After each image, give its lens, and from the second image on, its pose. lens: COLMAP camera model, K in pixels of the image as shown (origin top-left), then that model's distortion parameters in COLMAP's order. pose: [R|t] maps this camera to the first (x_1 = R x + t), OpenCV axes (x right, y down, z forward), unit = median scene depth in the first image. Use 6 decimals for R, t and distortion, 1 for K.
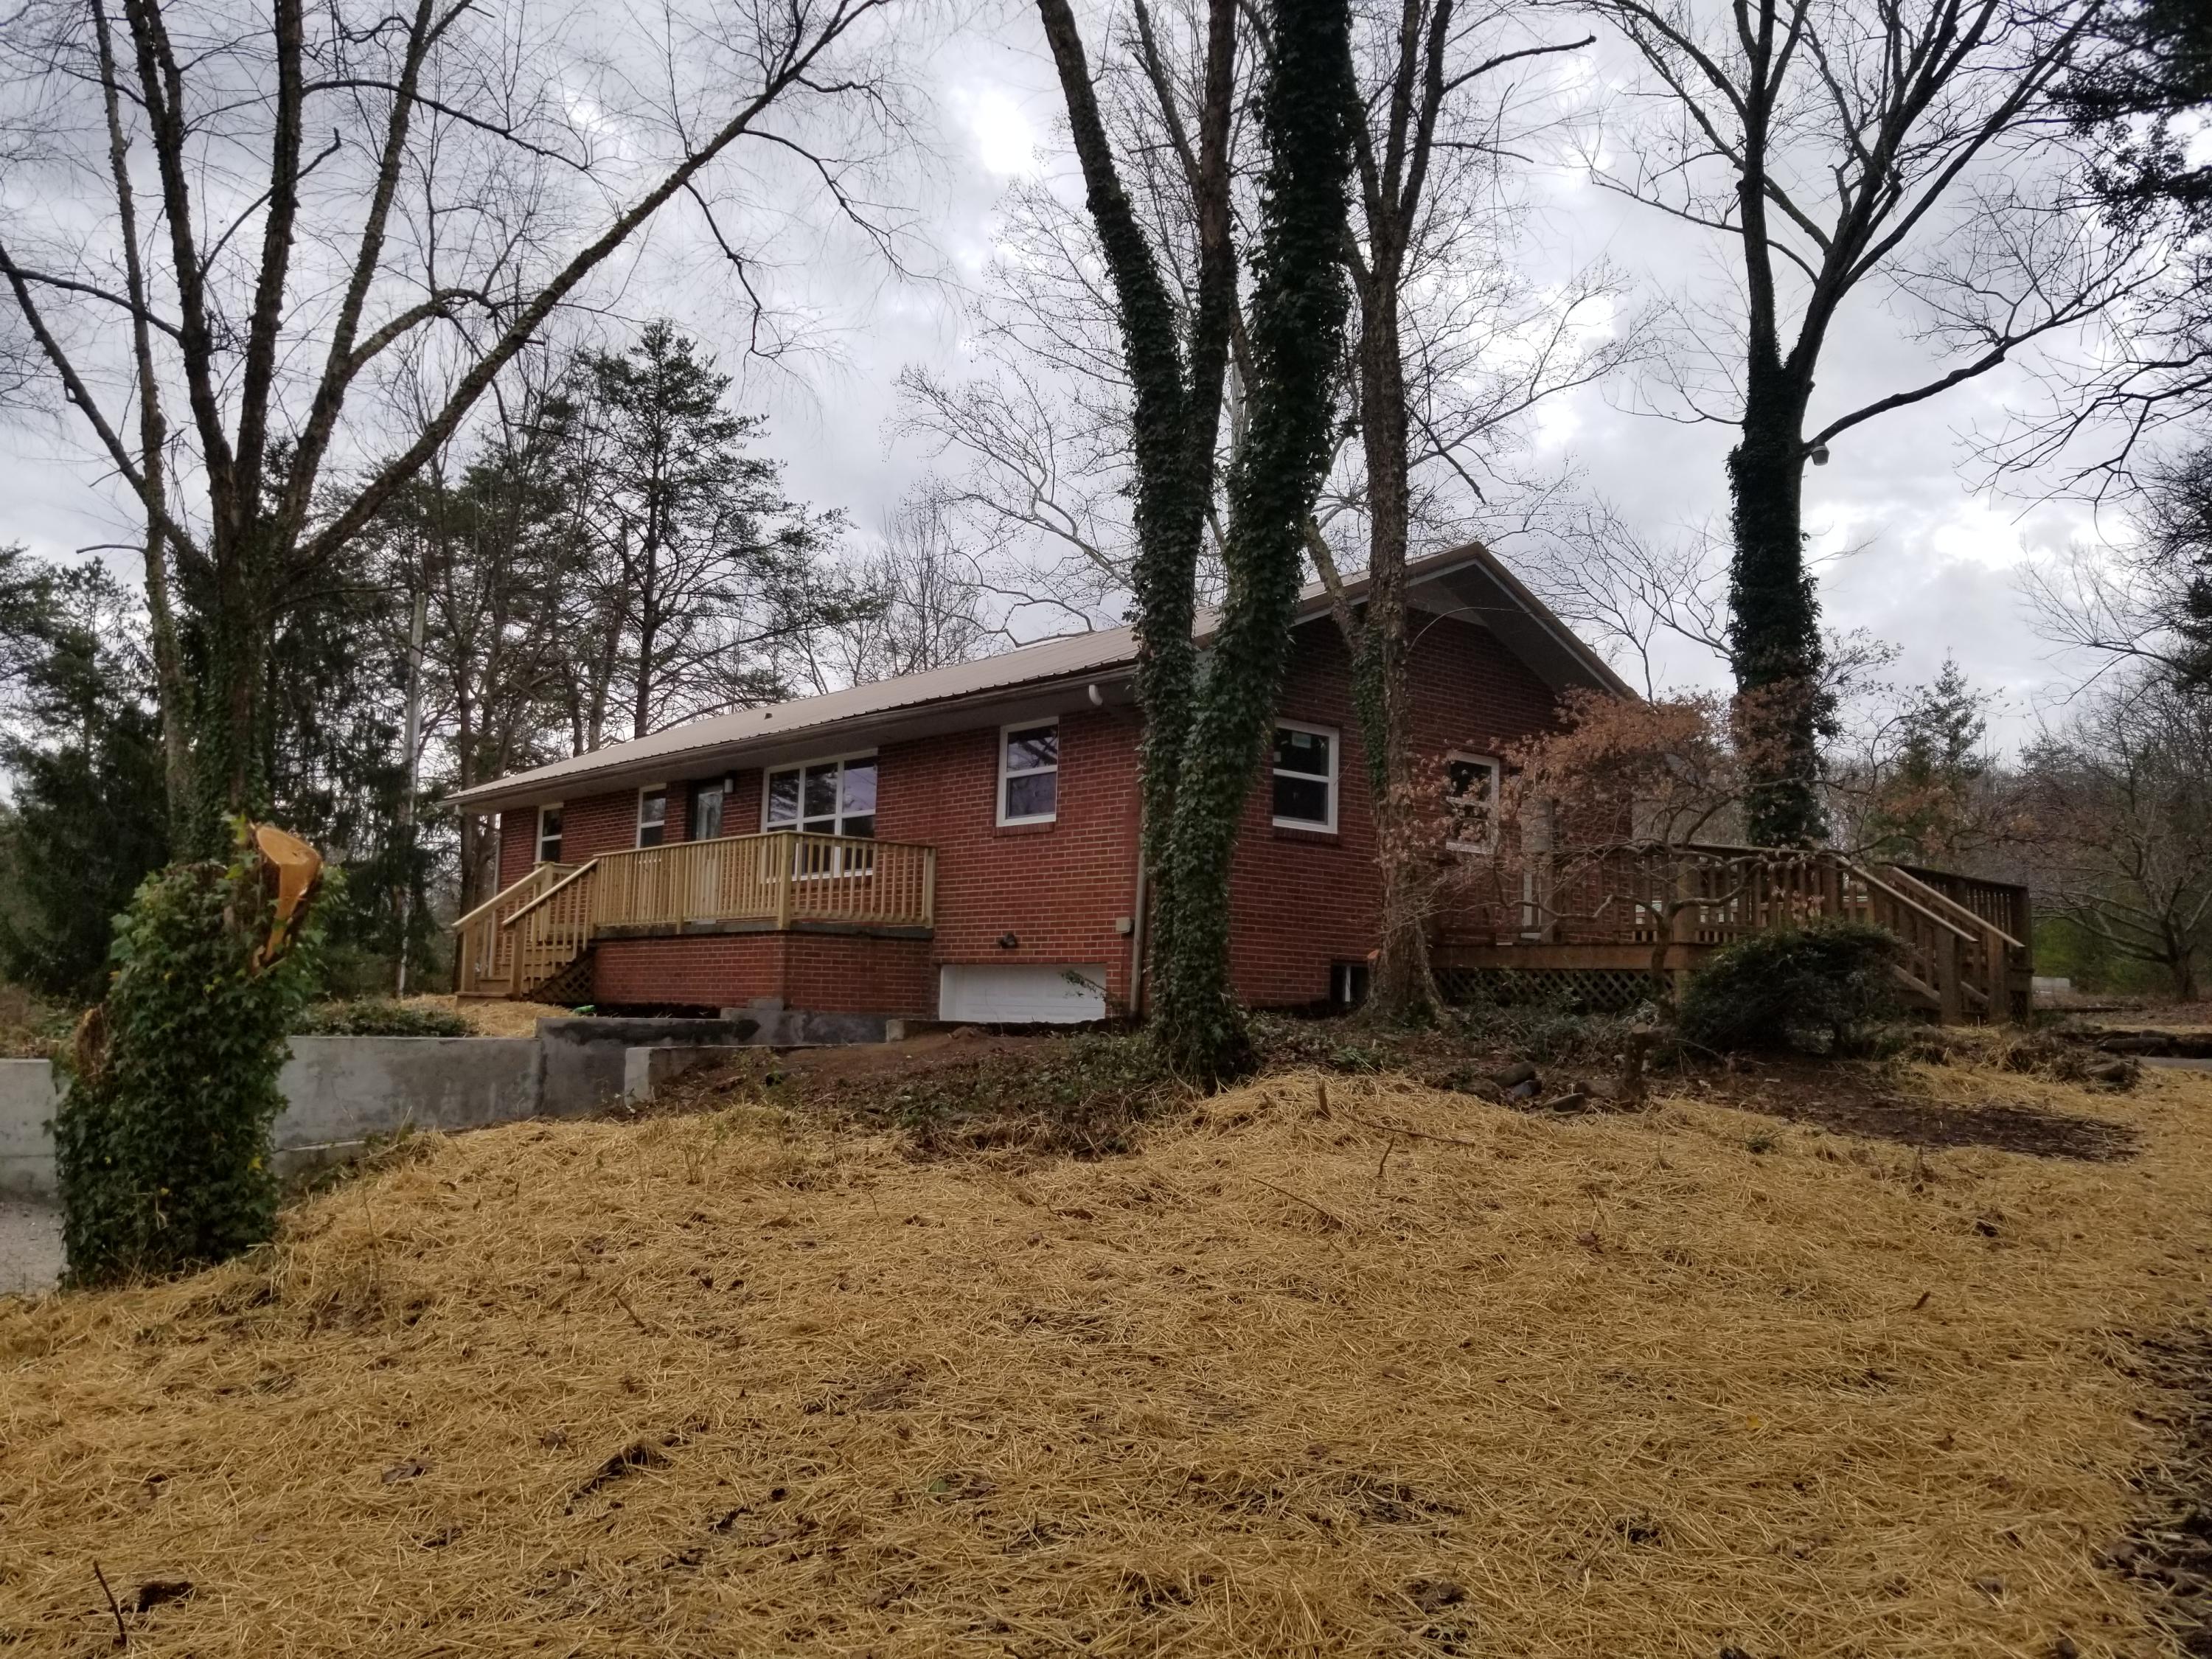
lens RADIAL K [[1673.3, 0, 1106.0], [0, 1673.3, 829.5], [0, 0, 1]] dist [0.007095, 0.002597]
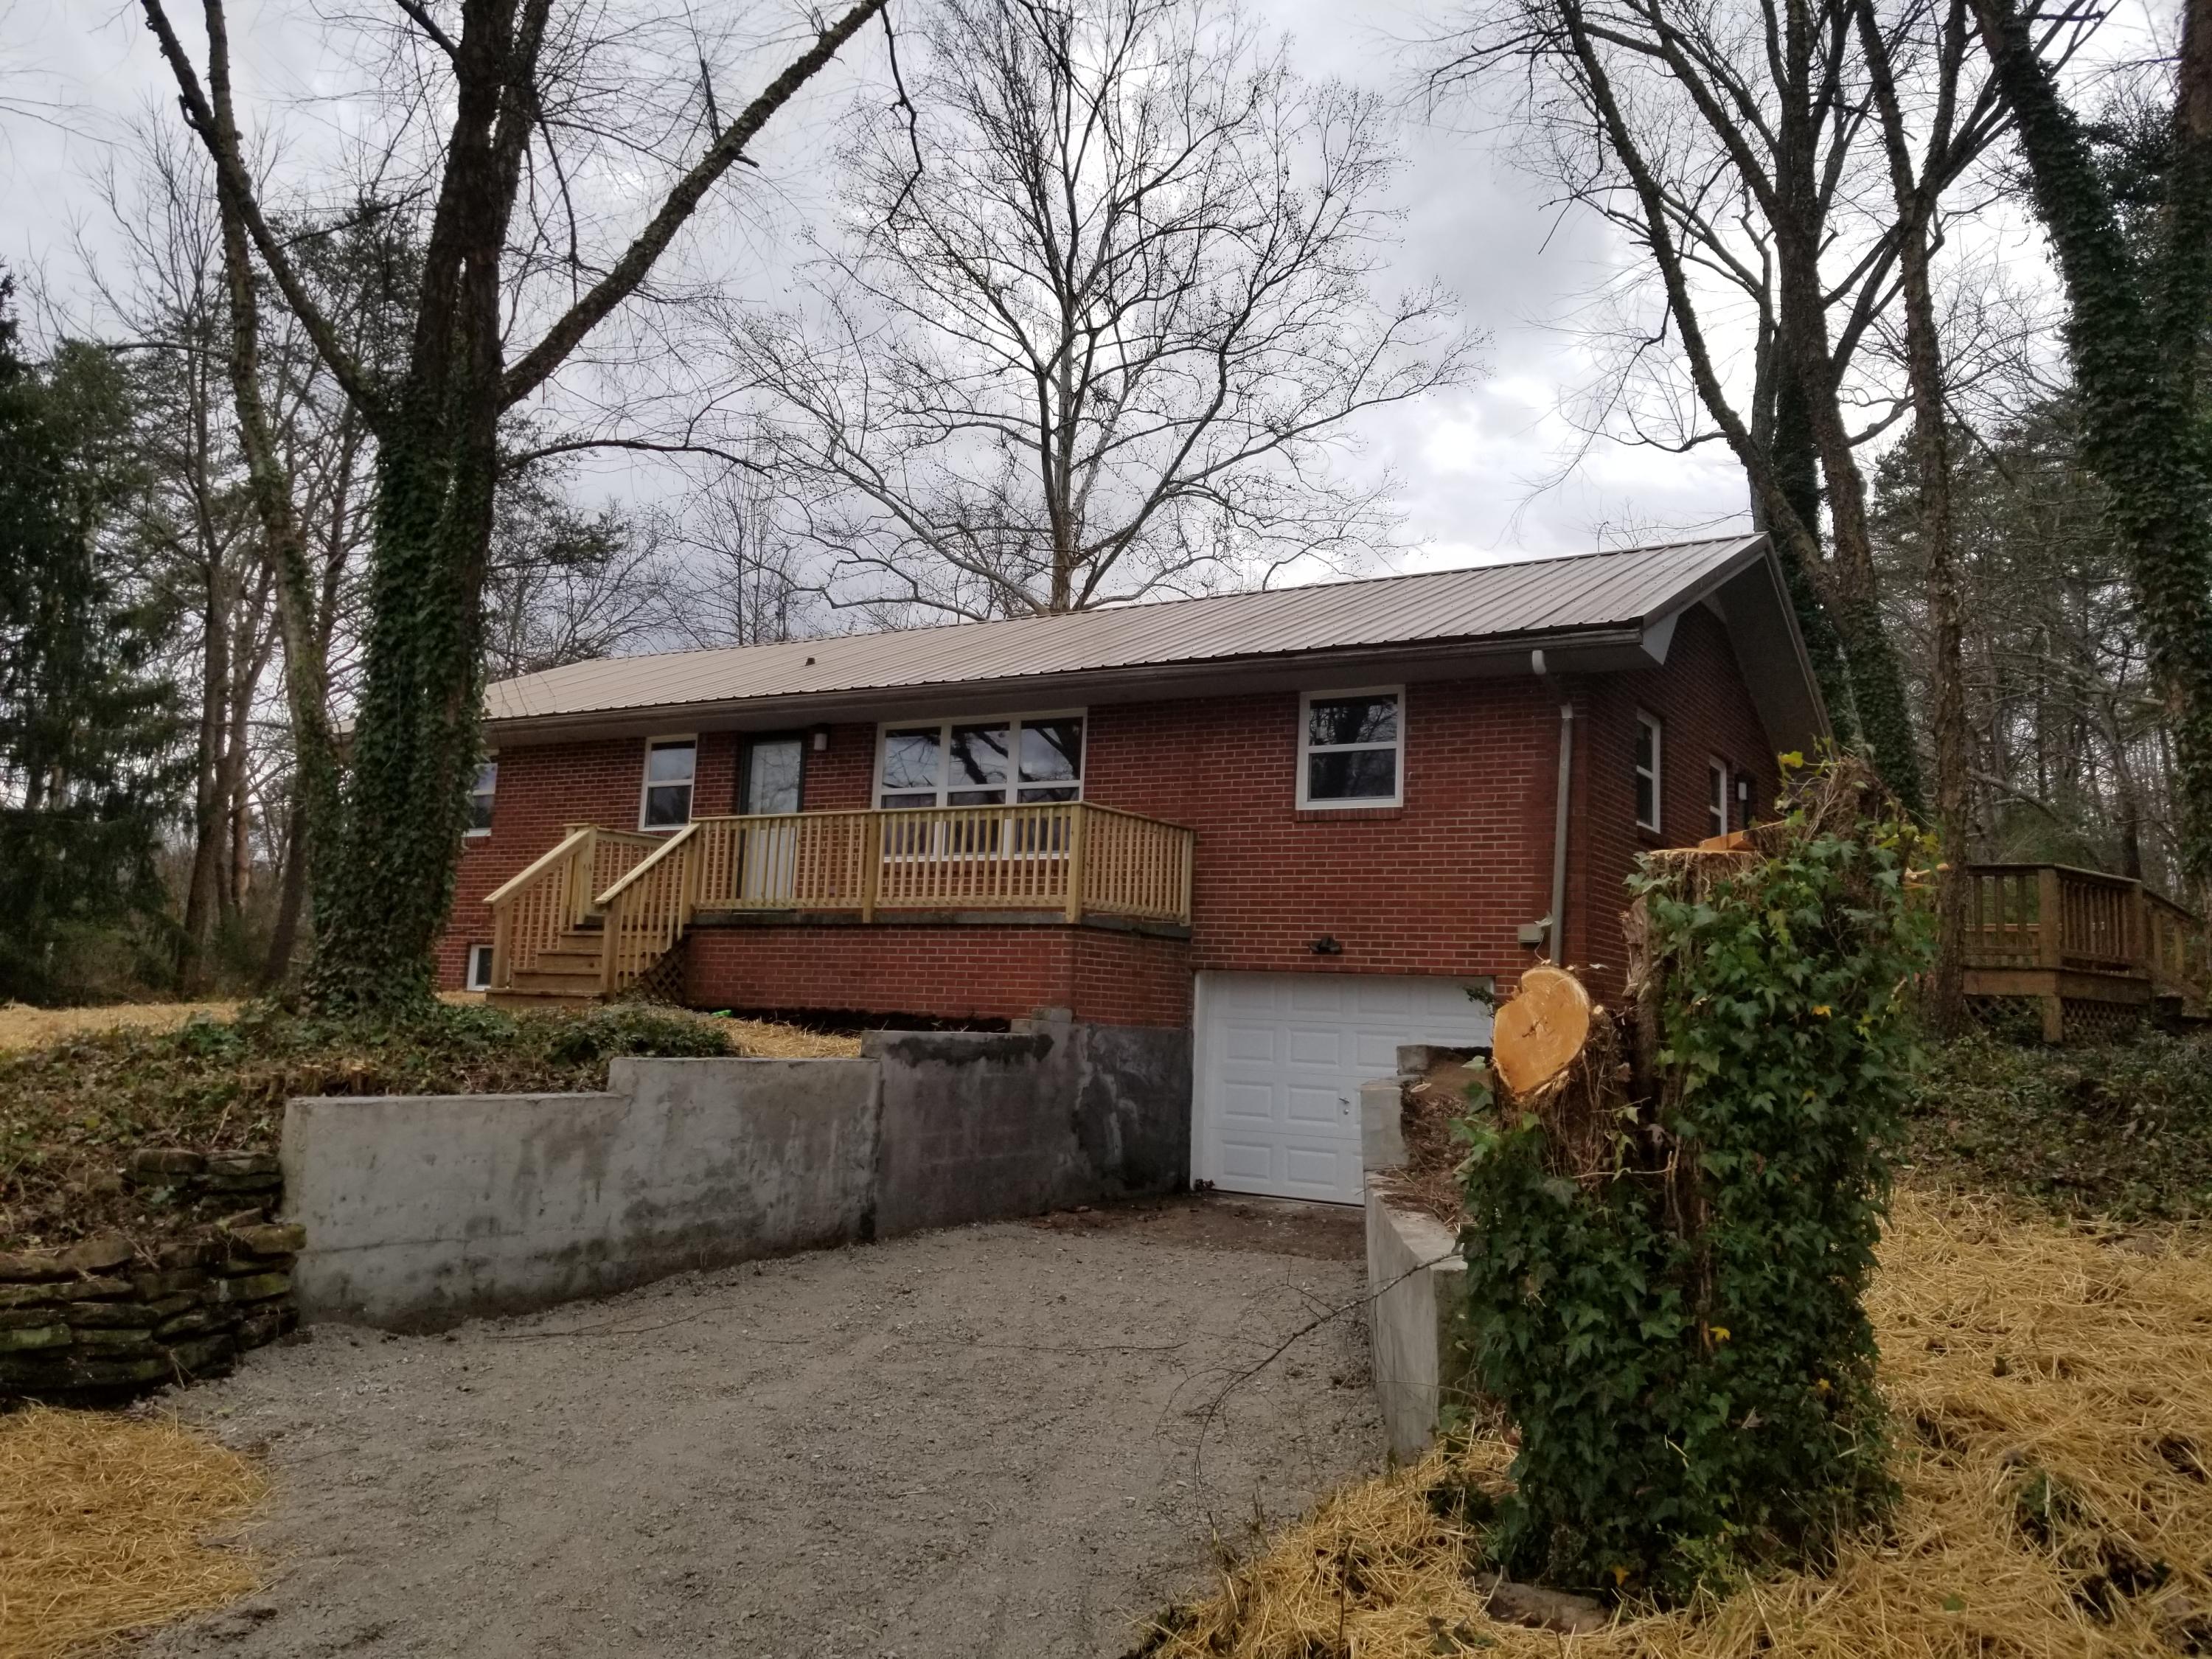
lens RADIAL K [[1675.5, 0, 1106.5], [0, 1675.5, 779.9], [0, 0, 1]] dist [0.003578, 0.001399]
pose [[0.955256, 0.056160, 0.290401, -0.390736], [-0.048269, 0.998246, -0.034272, 0.016639], [-0.291816, 0.018722, 0.956291, 0.206420]]
